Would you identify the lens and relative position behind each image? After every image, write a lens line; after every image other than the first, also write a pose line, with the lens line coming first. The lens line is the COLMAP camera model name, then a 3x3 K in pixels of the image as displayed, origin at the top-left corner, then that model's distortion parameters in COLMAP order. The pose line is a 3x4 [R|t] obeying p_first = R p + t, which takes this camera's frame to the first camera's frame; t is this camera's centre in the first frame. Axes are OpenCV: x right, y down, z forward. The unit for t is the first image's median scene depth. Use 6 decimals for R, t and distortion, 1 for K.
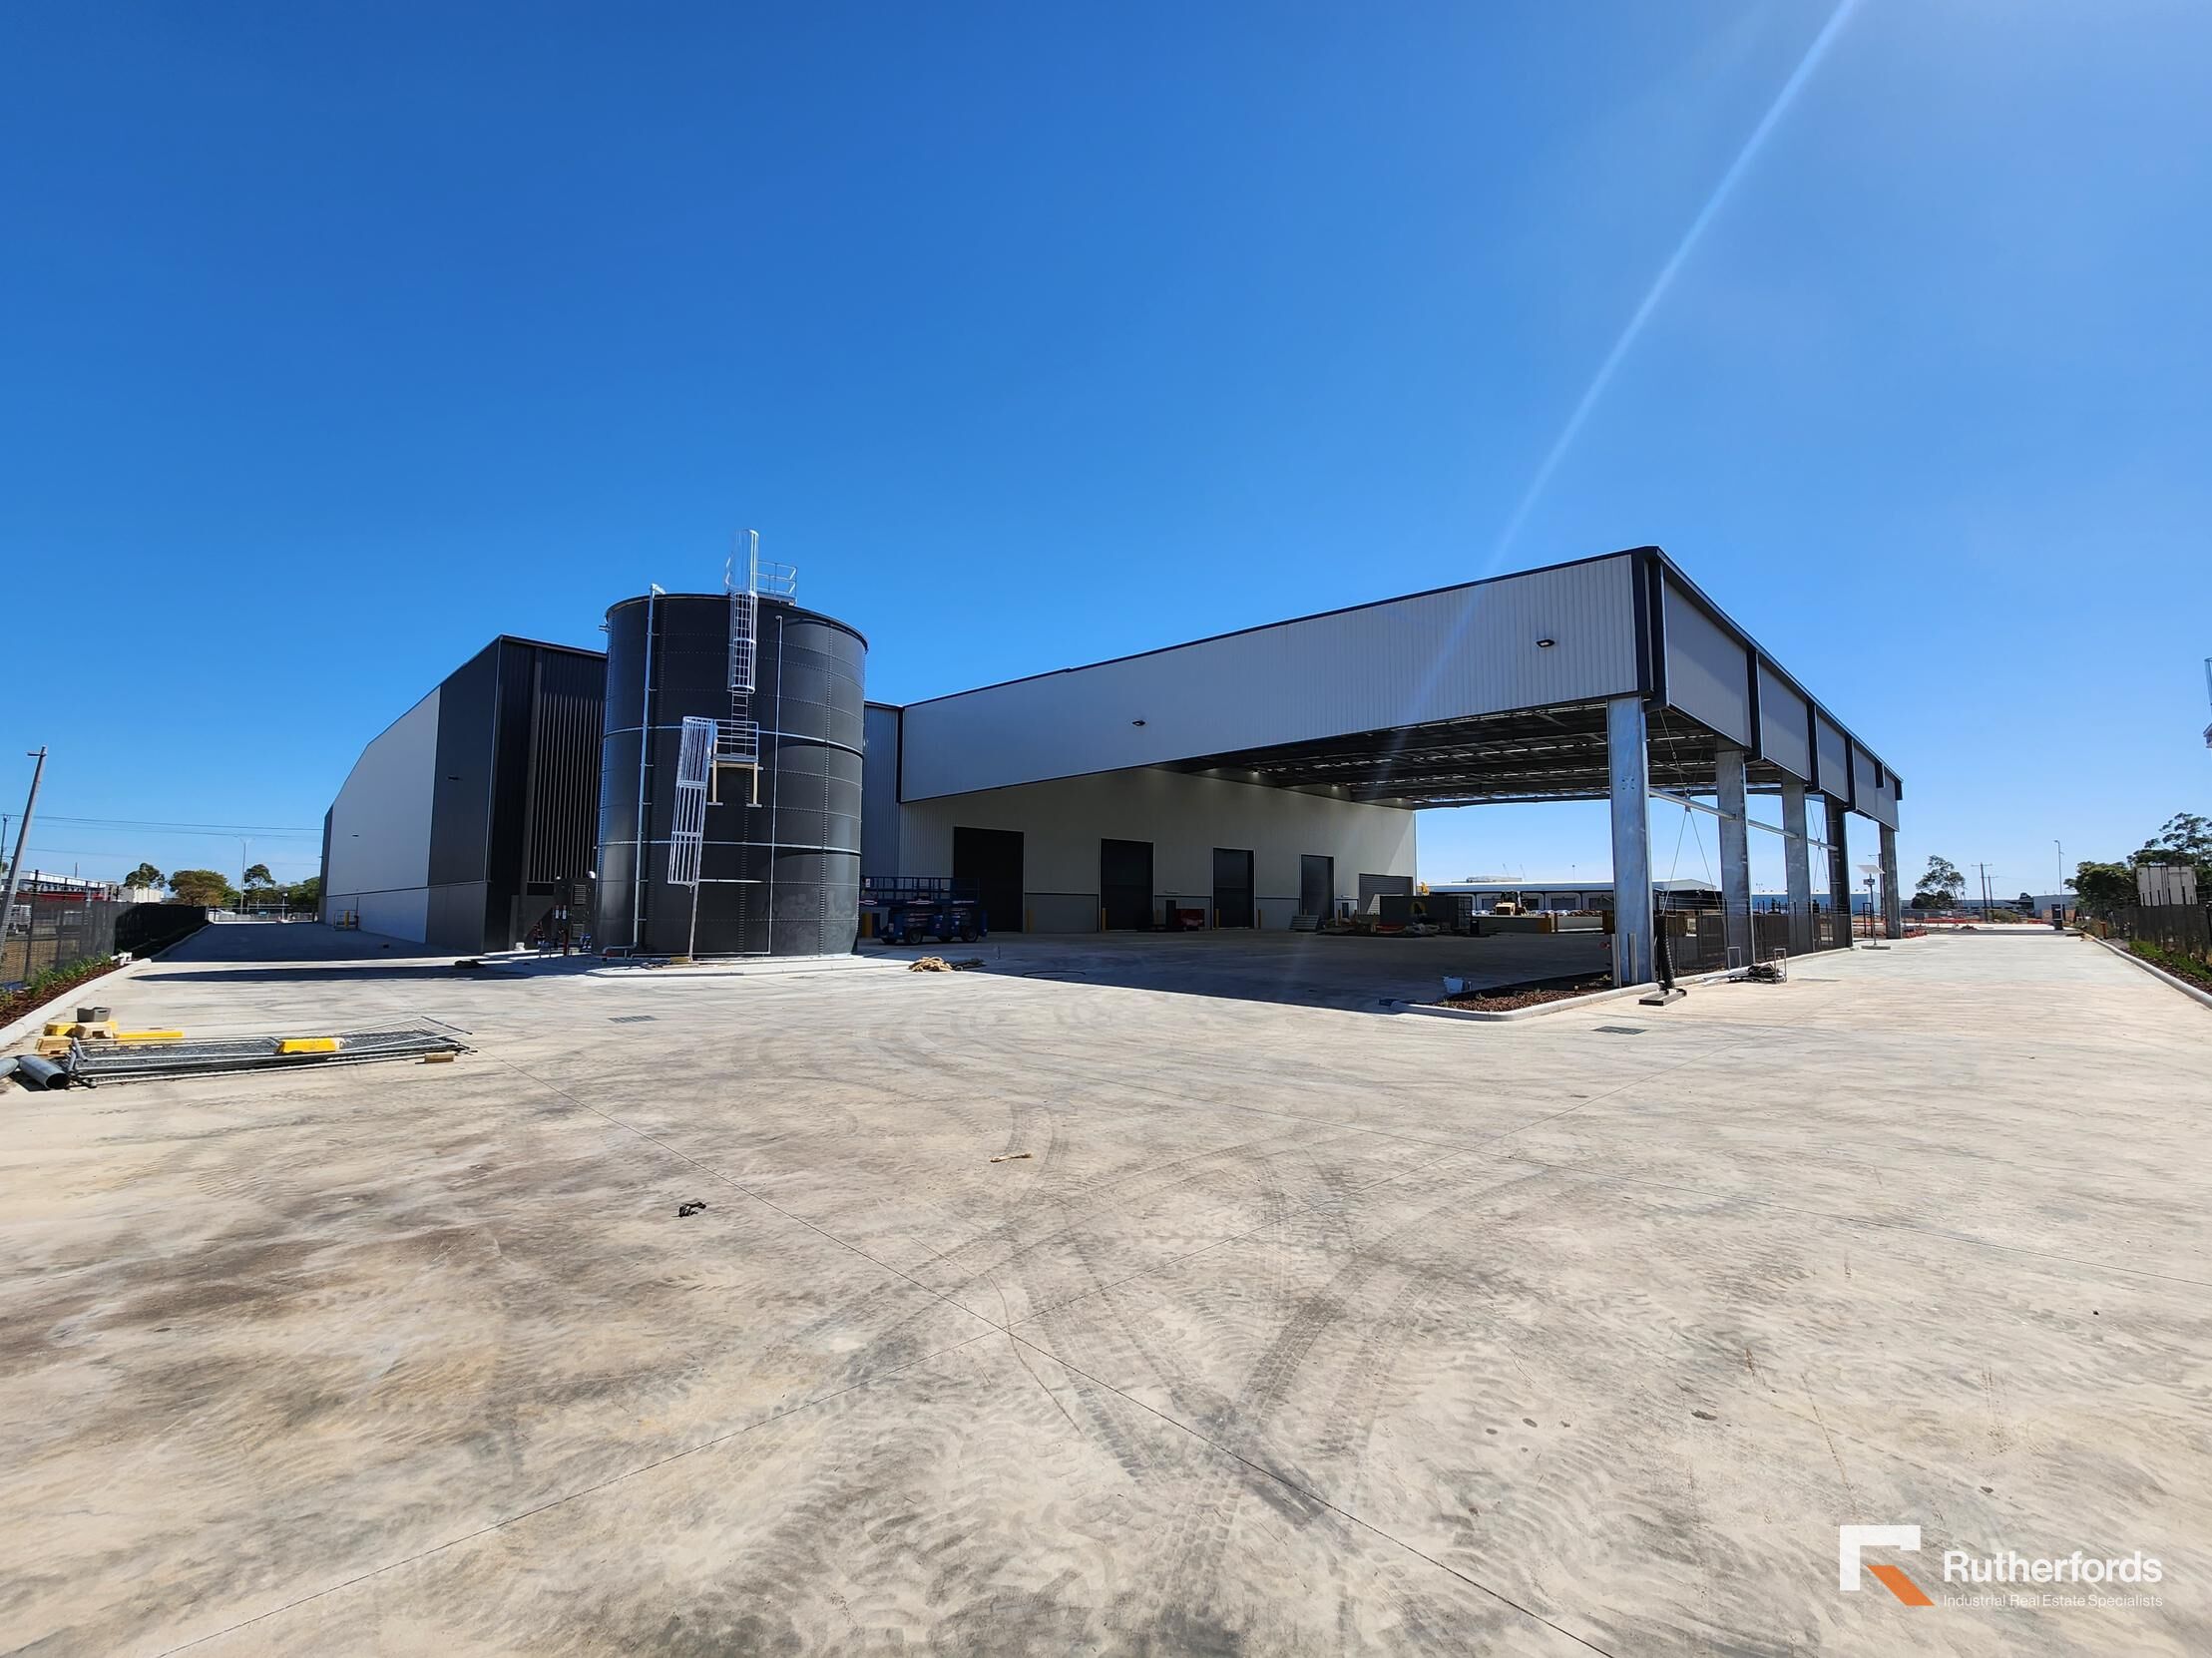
lens RADIAL K [[898.0, 0, 1132.3], [0, 898.0, 830.6], [0, 0, 1]] dist [-0.000452, 0.000144]
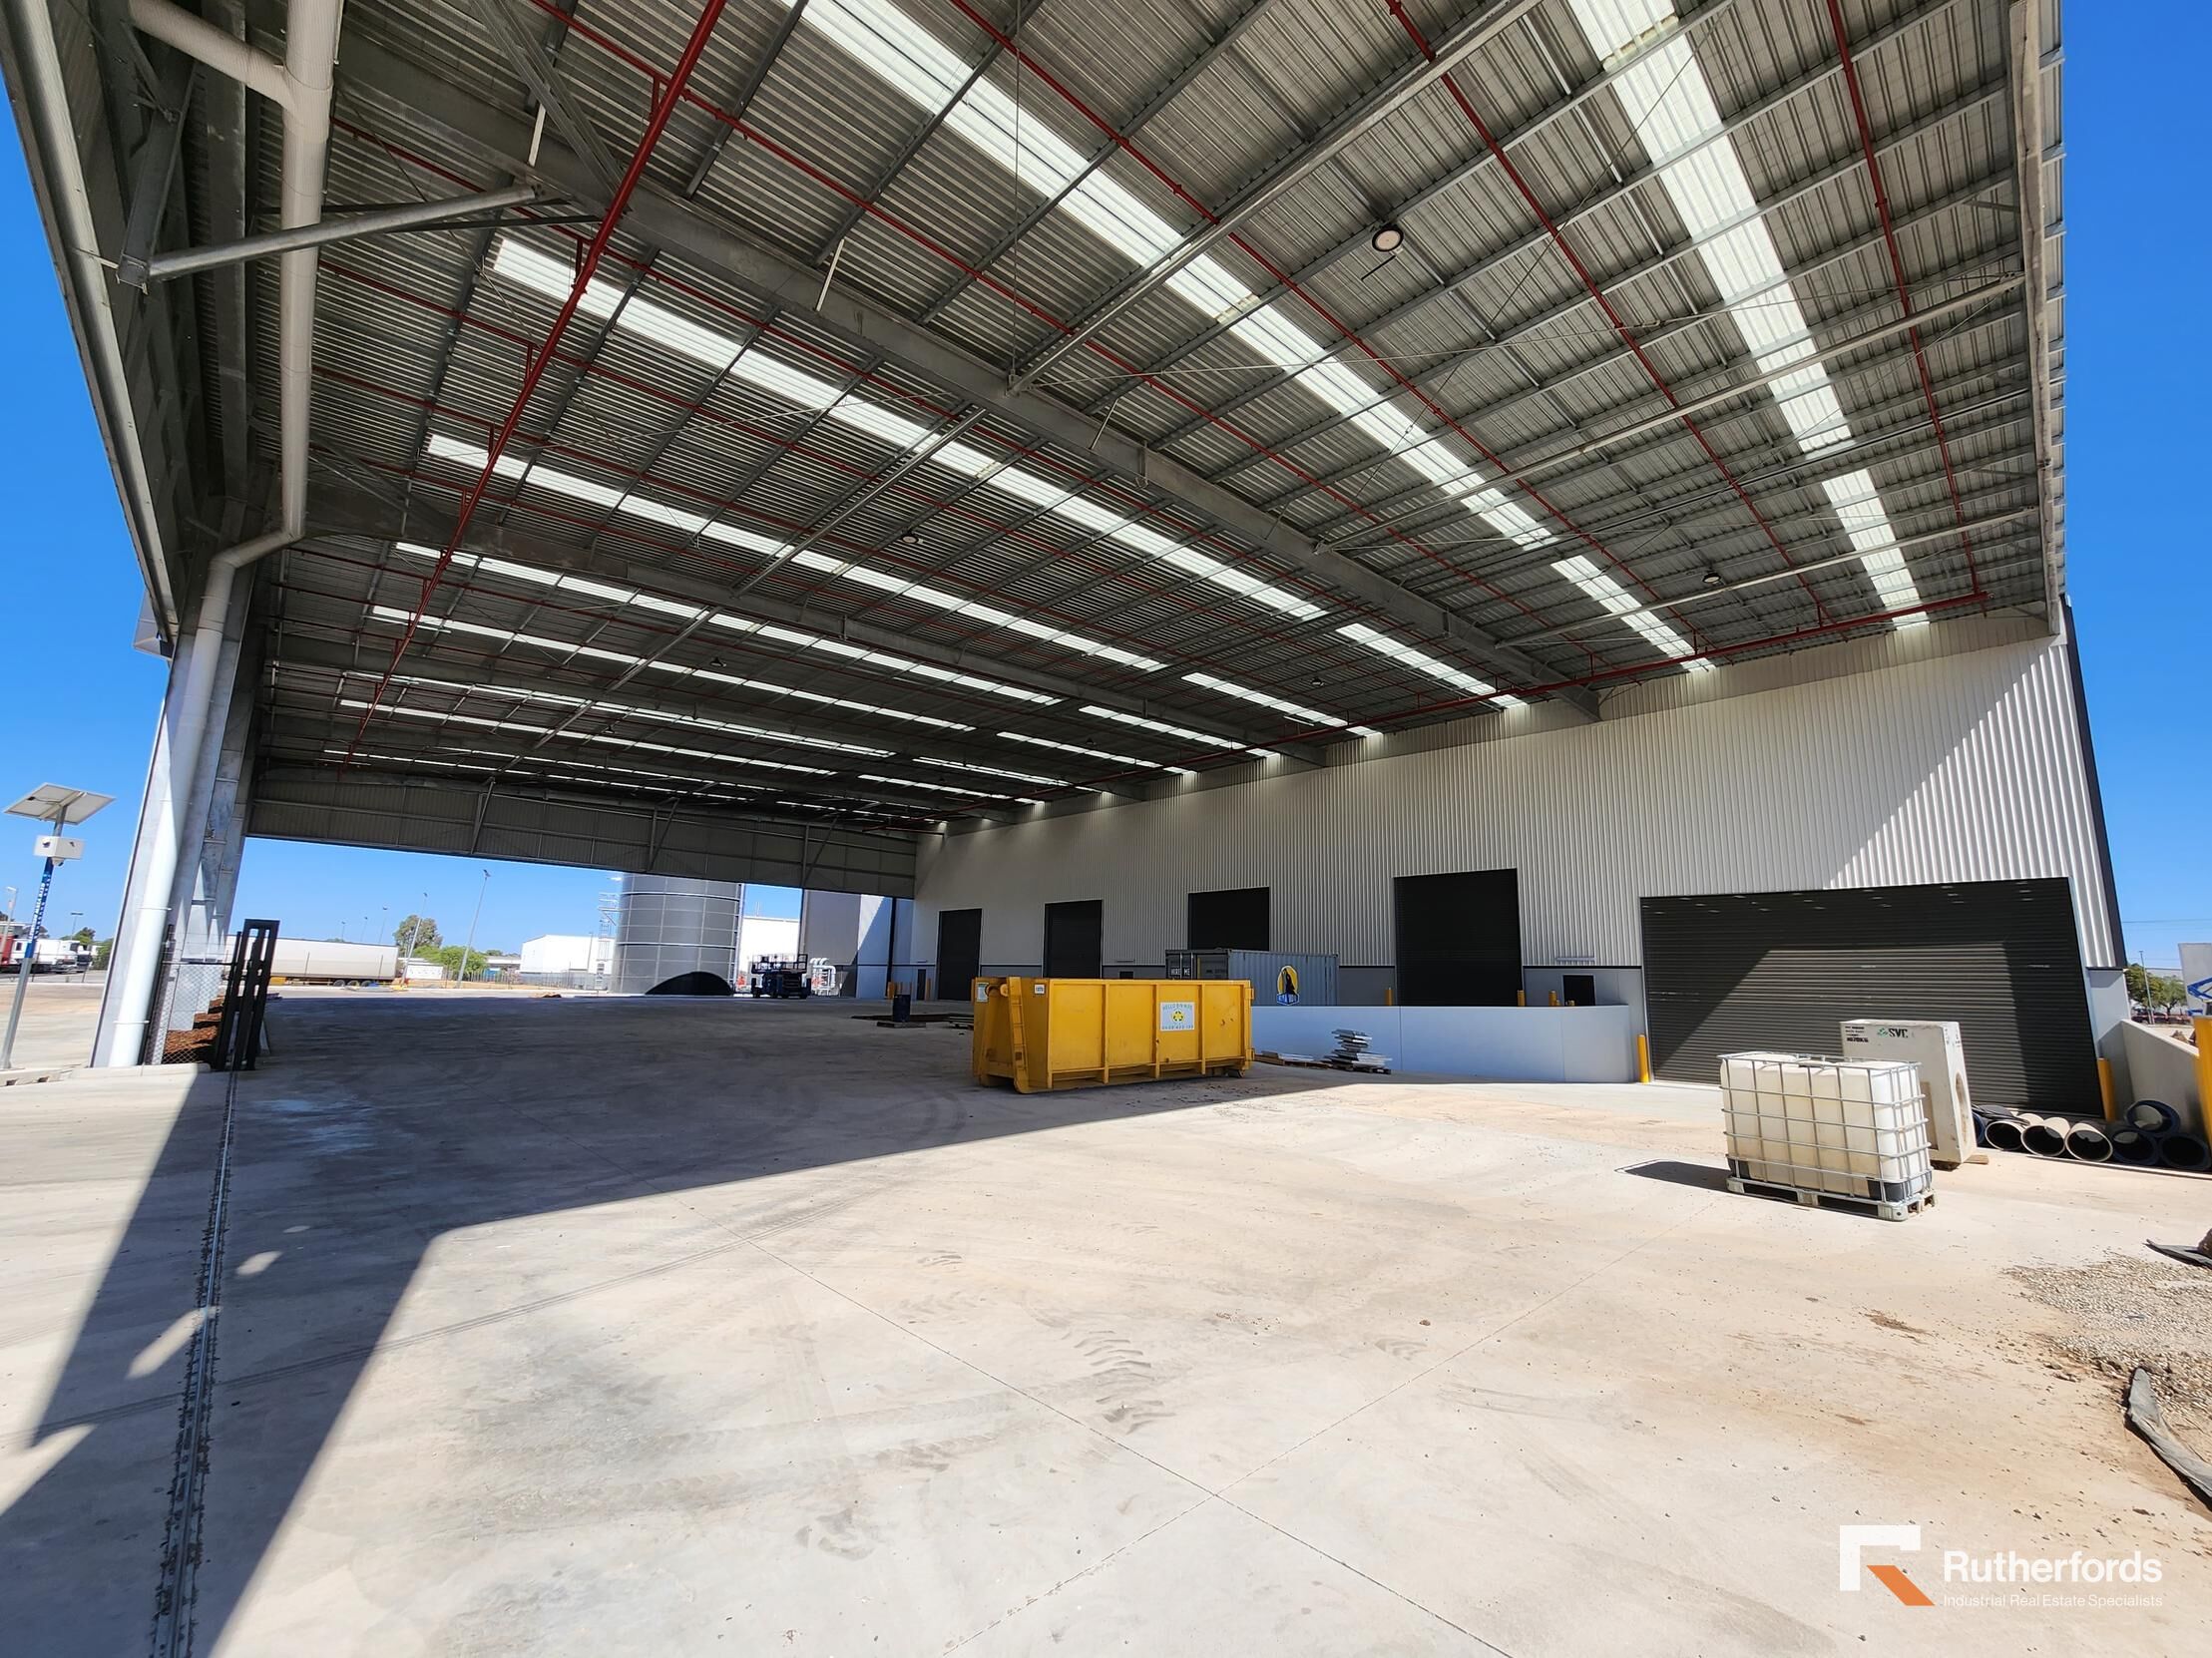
lens RADIAL K [[898.0, 0, 1132.3], [0, 898.0, 830.6], [0, 0, 1]] dist [-0.000452, 0.000144]
pose [[-0.009703, -0.180477, -0.983531, 0.738071], [0.055670, 0.981955, -0.180737, 0.087567], [0.998402, -0.056507, 0.000520, 0.890406]]
